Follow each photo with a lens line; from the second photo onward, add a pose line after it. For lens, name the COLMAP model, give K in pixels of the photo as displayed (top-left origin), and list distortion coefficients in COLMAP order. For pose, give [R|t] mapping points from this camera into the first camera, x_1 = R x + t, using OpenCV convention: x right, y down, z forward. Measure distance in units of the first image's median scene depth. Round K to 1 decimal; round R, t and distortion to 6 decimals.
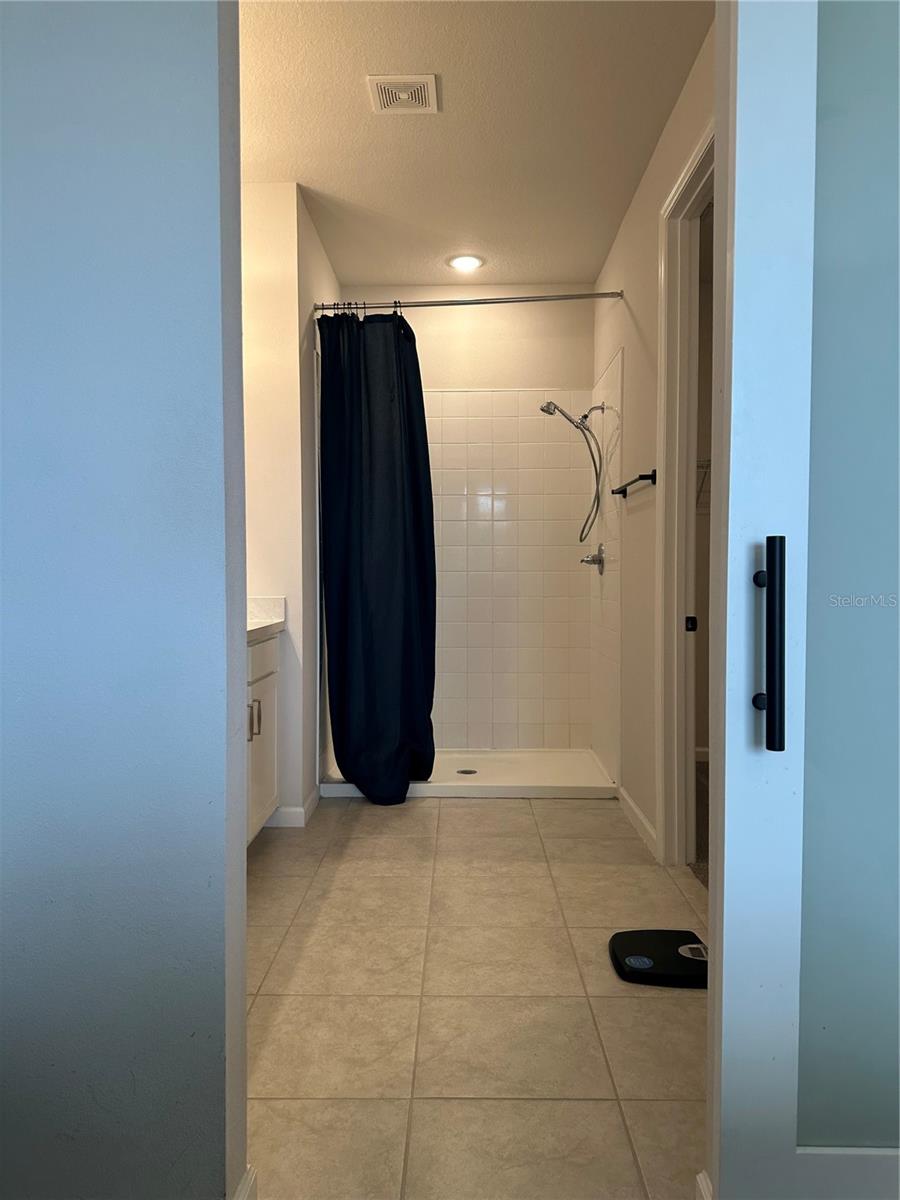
lens RADIAL K [[845.2, 0, 451.7], [0, 845.2, 588.3], [0, 0, 1]] dist [0.082490, -0.129044]
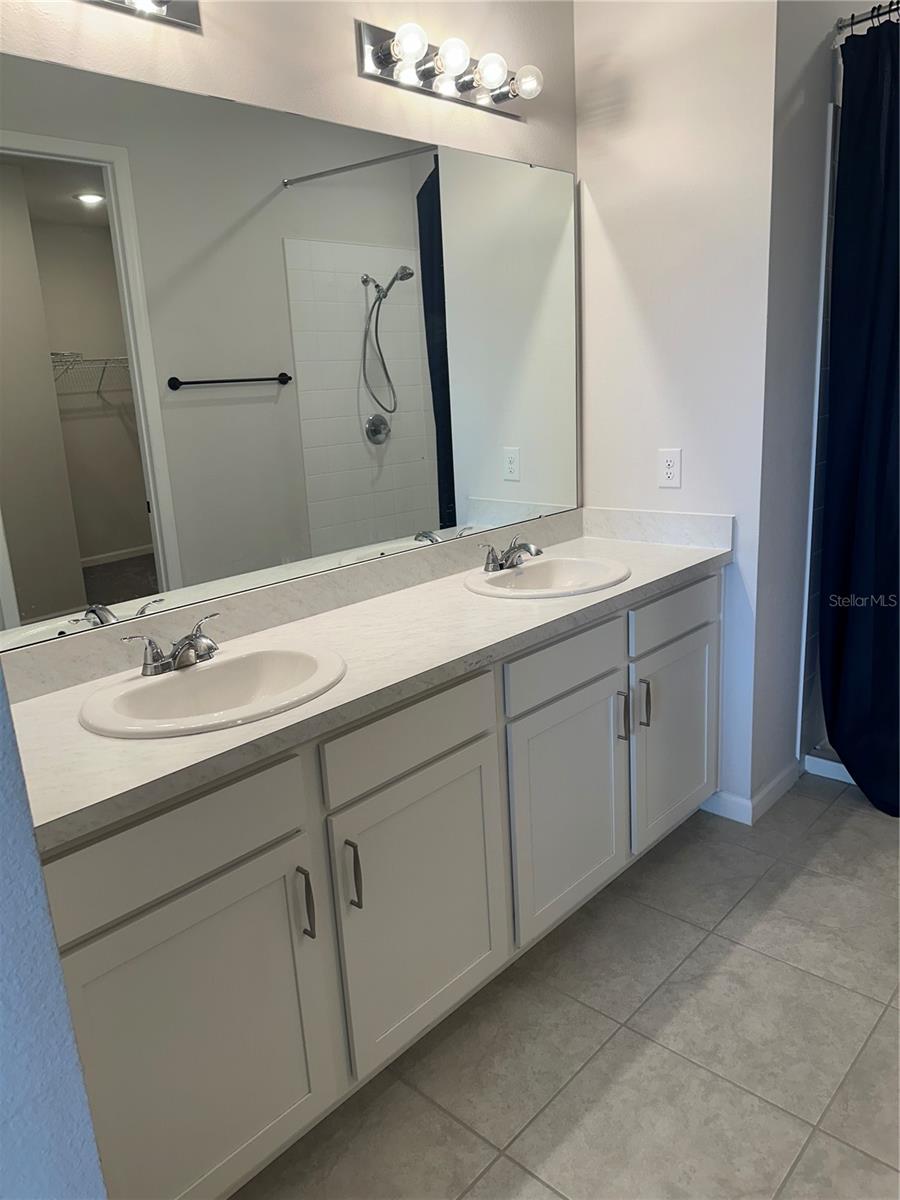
lens RADIAL K [[841.9, 0, 449.4], [0, 841.9, 604.3], [0, 0, 1]] dist [0.093365, -0.118372]
pose [[0.736936, 0.120381, -0.665157, 0.111417], [0.053149, 0.970649, 0.234553, -0.101878], [0.673870, -0.208203, 0.708908, 0.355469]]
